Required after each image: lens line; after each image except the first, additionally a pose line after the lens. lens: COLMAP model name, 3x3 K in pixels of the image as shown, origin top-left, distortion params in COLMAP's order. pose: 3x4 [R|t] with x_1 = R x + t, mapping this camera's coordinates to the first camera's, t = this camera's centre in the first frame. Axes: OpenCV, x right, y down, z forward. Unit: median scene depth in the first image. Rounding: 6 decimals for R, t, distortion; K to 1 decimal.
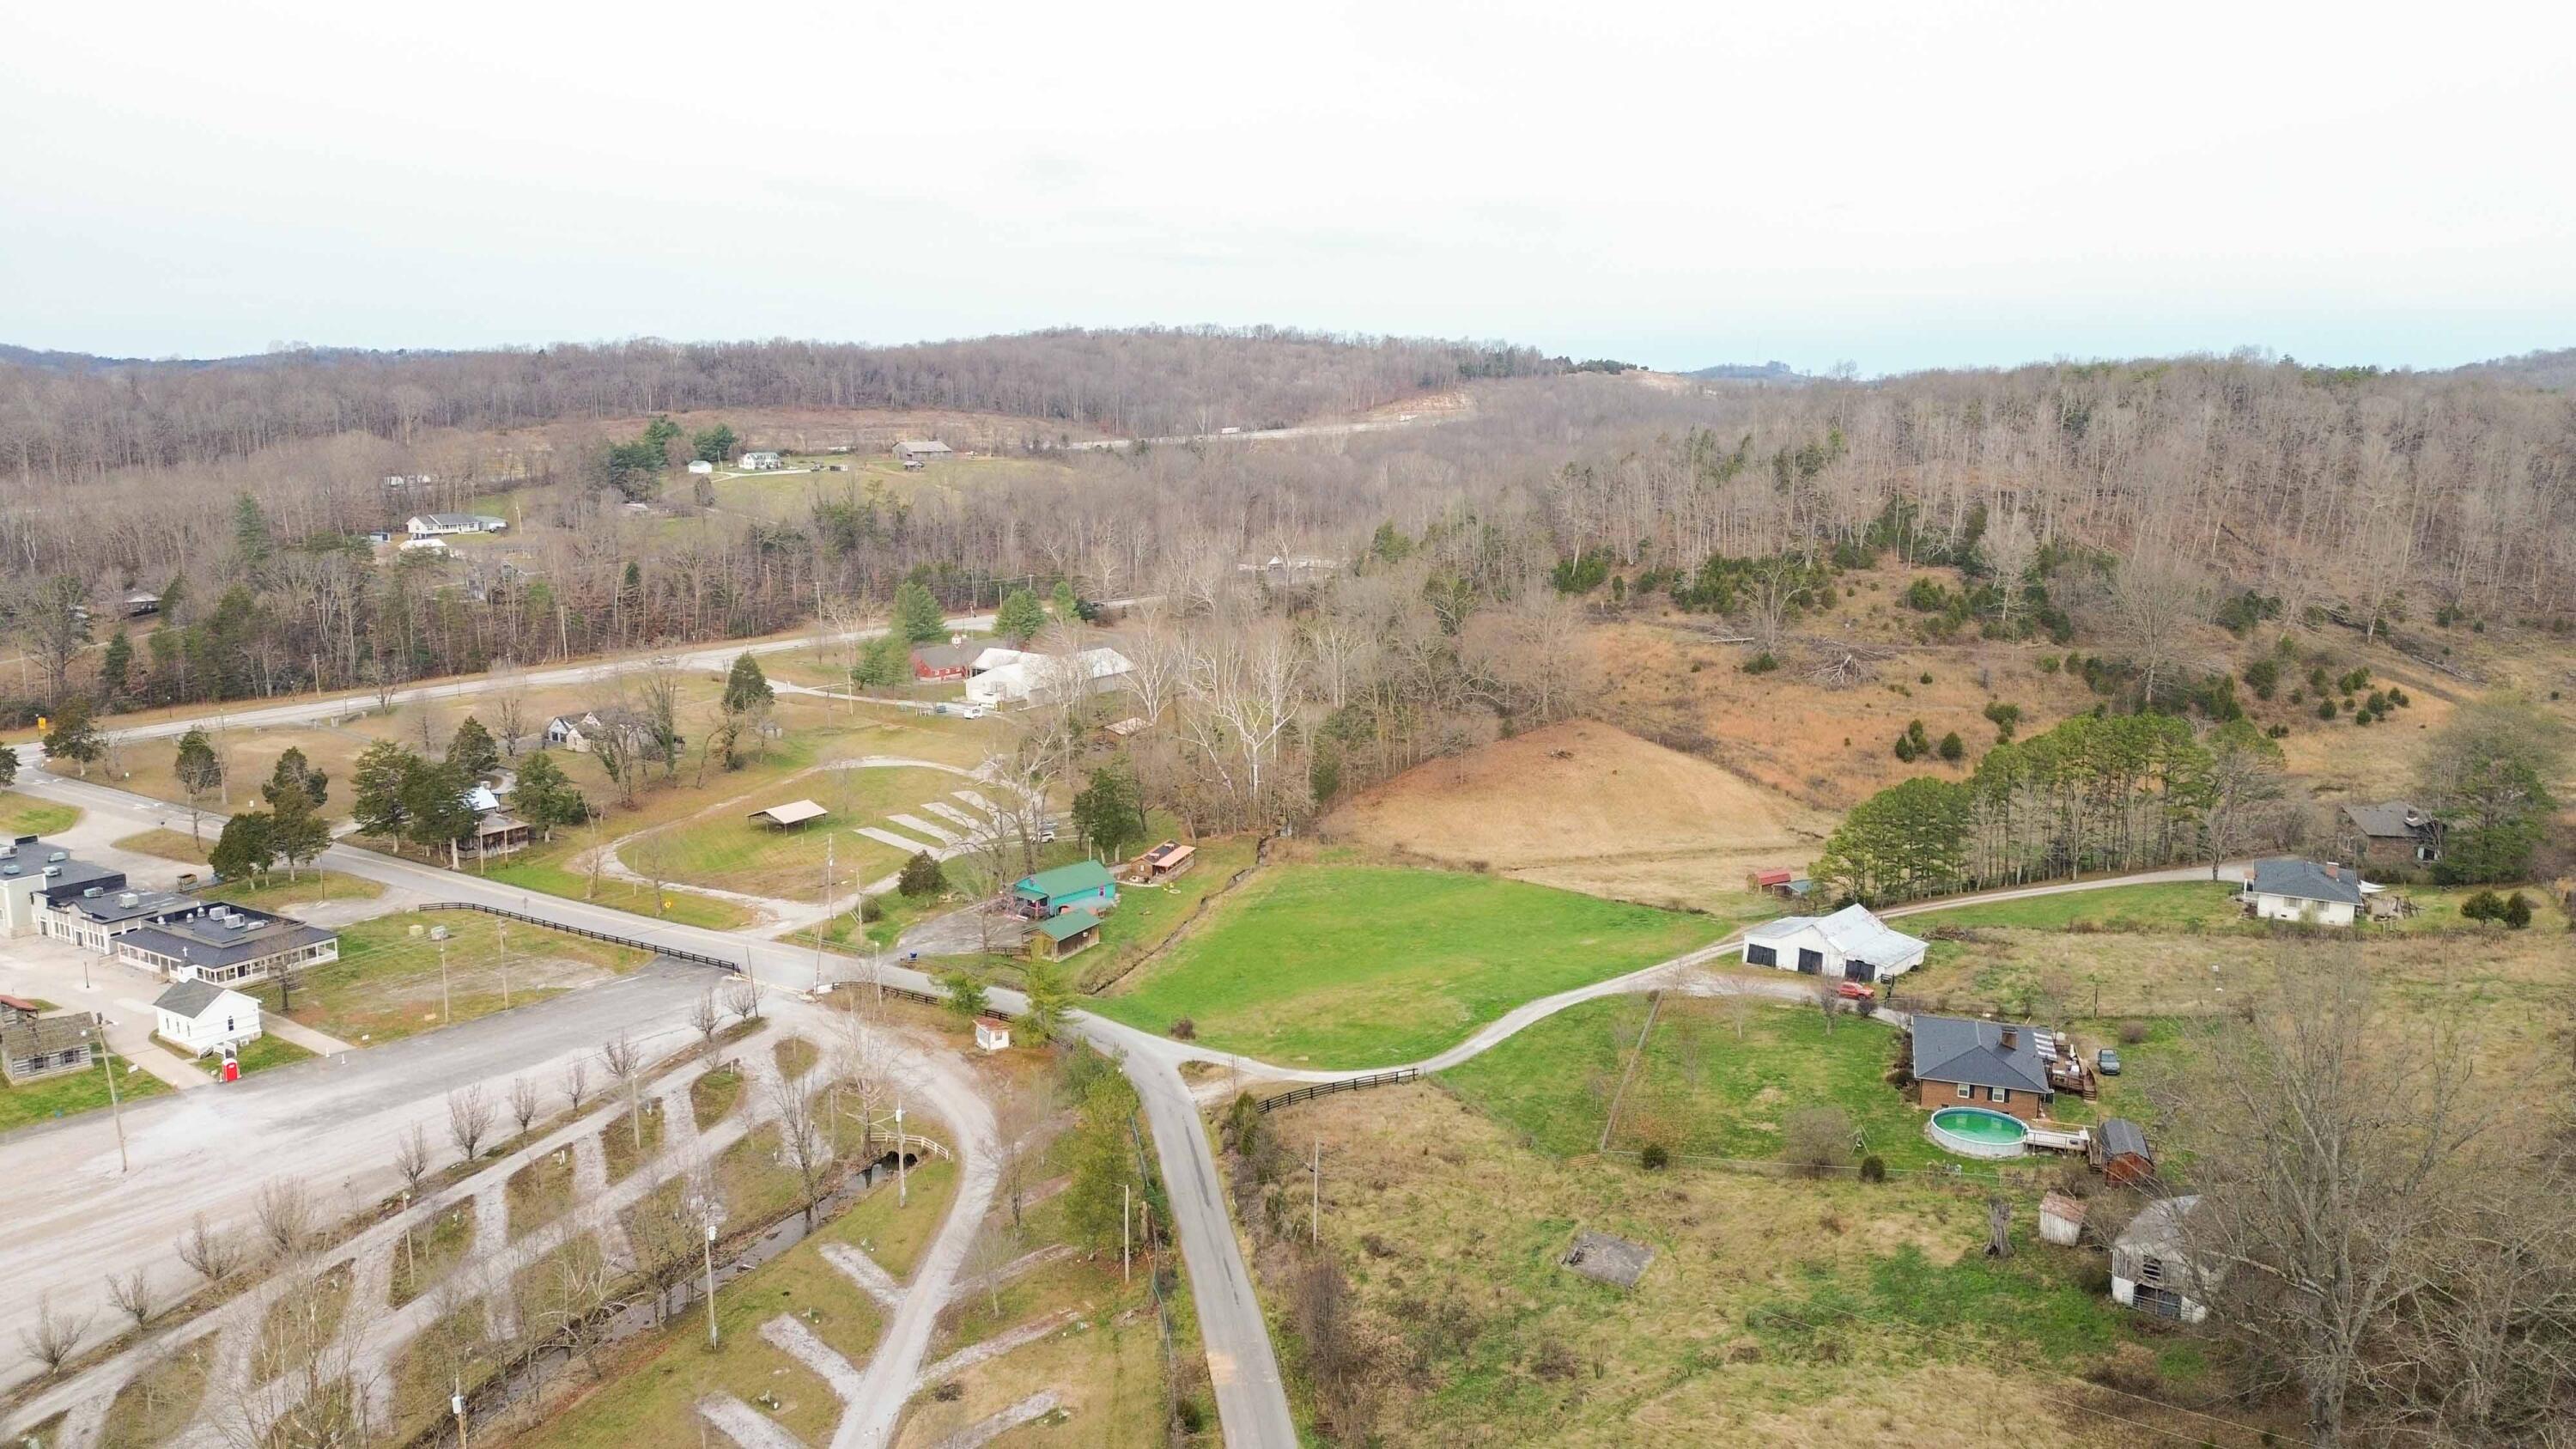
lens RADIAL K [[1789.3, 0, 1285.4], [0, 1789.3, 734.9], [0, 0, 1]] dist [0.090297, -0.079709]
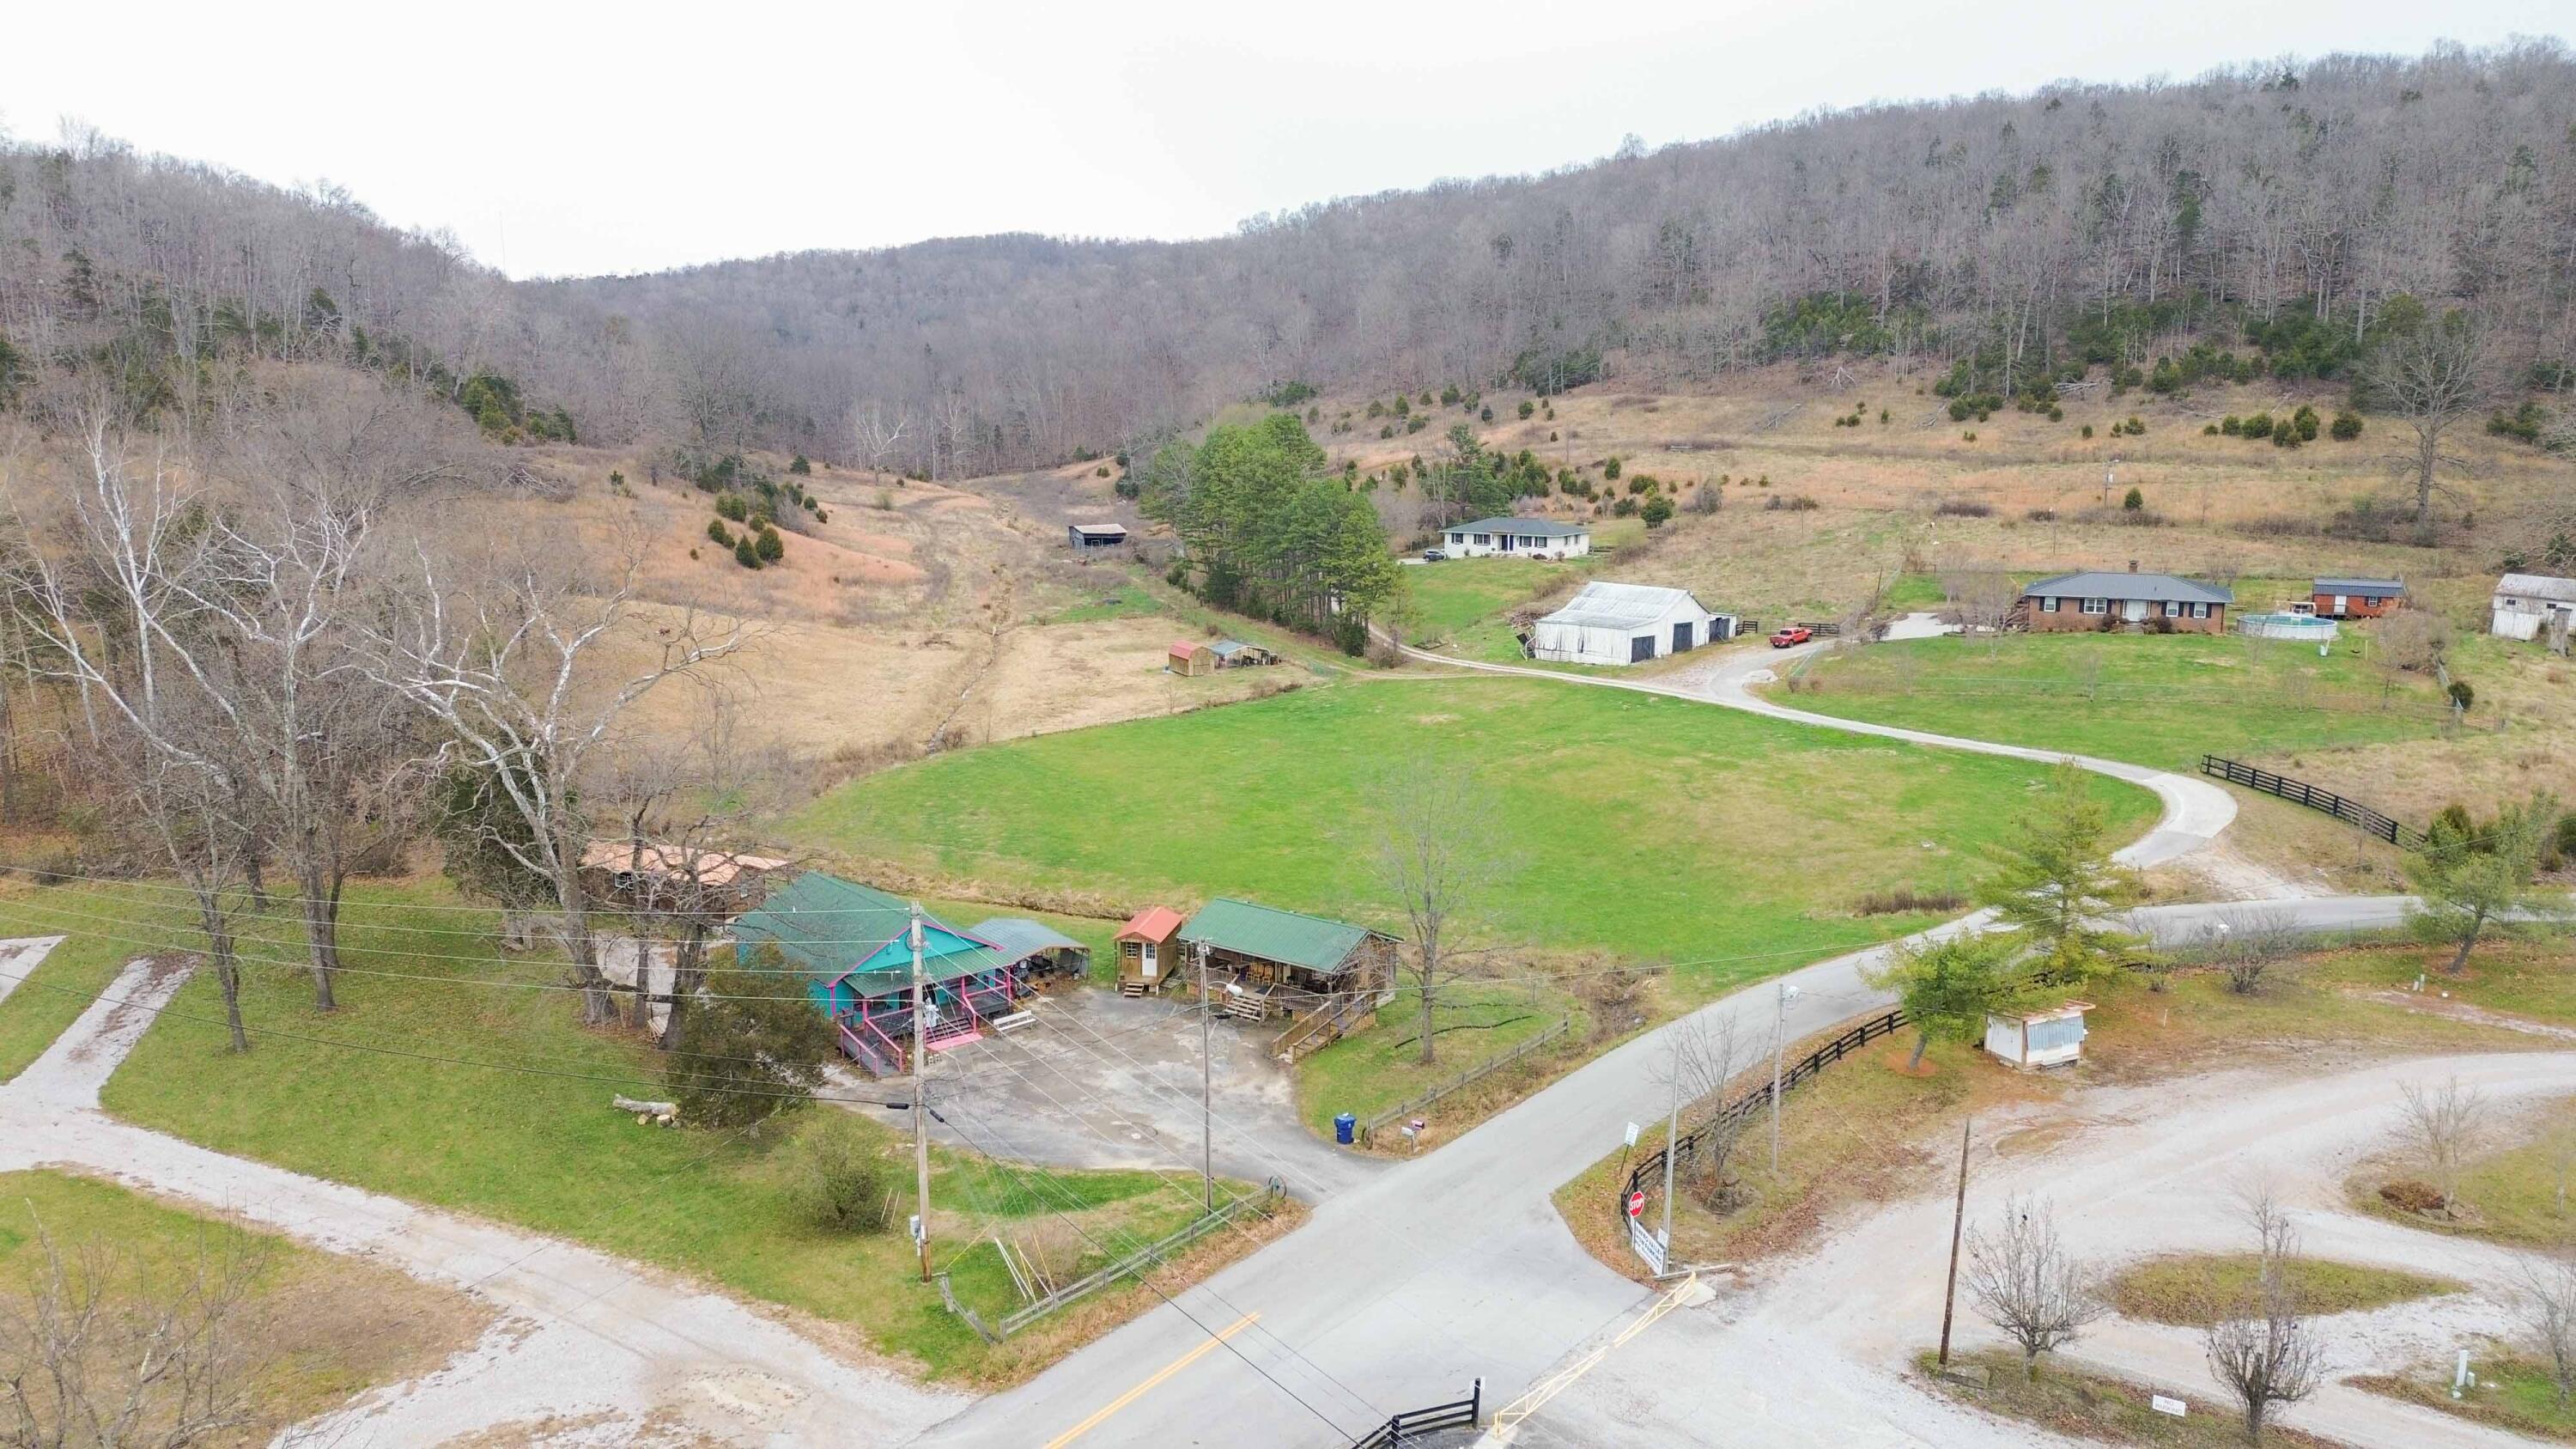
lens RADIAL K [[1789.3, 0, 1285.4], [0, 1789.3, 734.9], [0, 0, 1]] dist [0.090297, -0.079709]
pose [[0.140975, -0.187287, 0.972137, -0.468968], [0.182866, 0.969973, 0.160351, 0.000440], [-0.972978, 0.155166, 0.170990, 0.865931]]
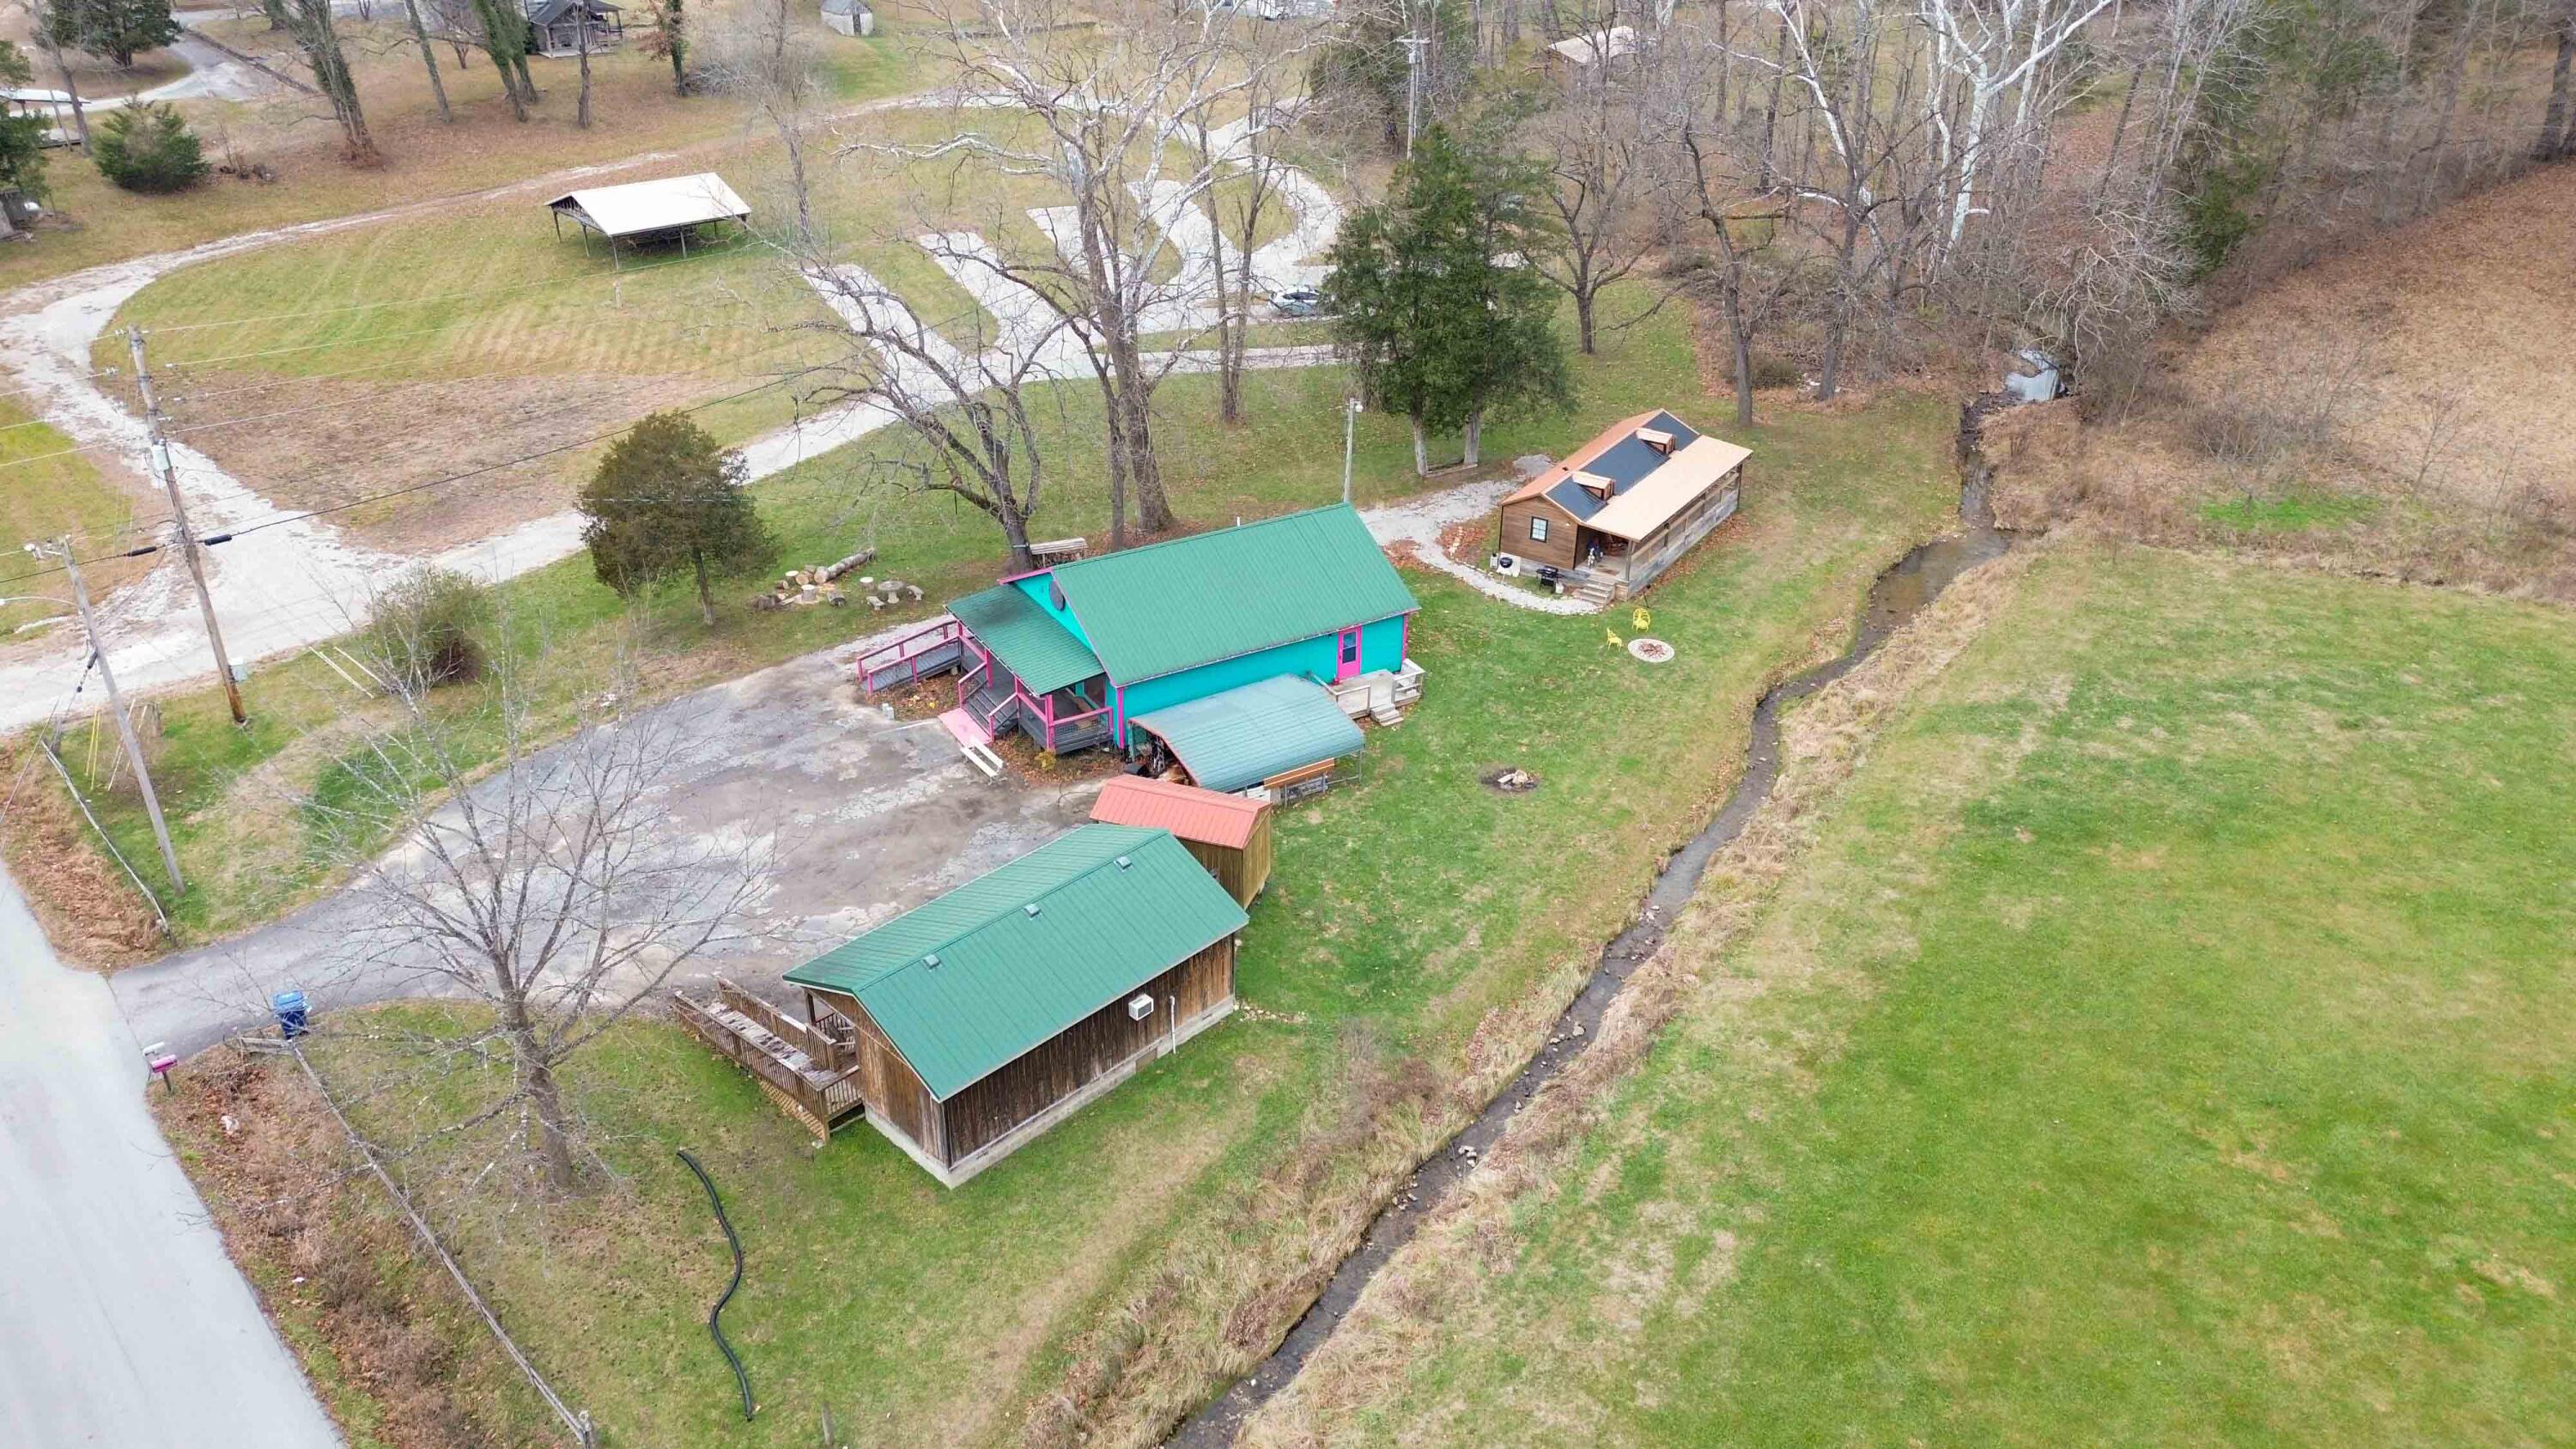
lens RADIAL K [[1789.3, 0, 1285.4], [0, 1789.3, 734.9], [0, 0, 1]] dist [0.090297, -0.079709]
pose [[0.963062, 0.139052, -0.230599, -0.053333], [-0.058318, 0.943735, 0.325519, 0.019511], [0.262888, -0.300047, 0.916985, 0.781393]]
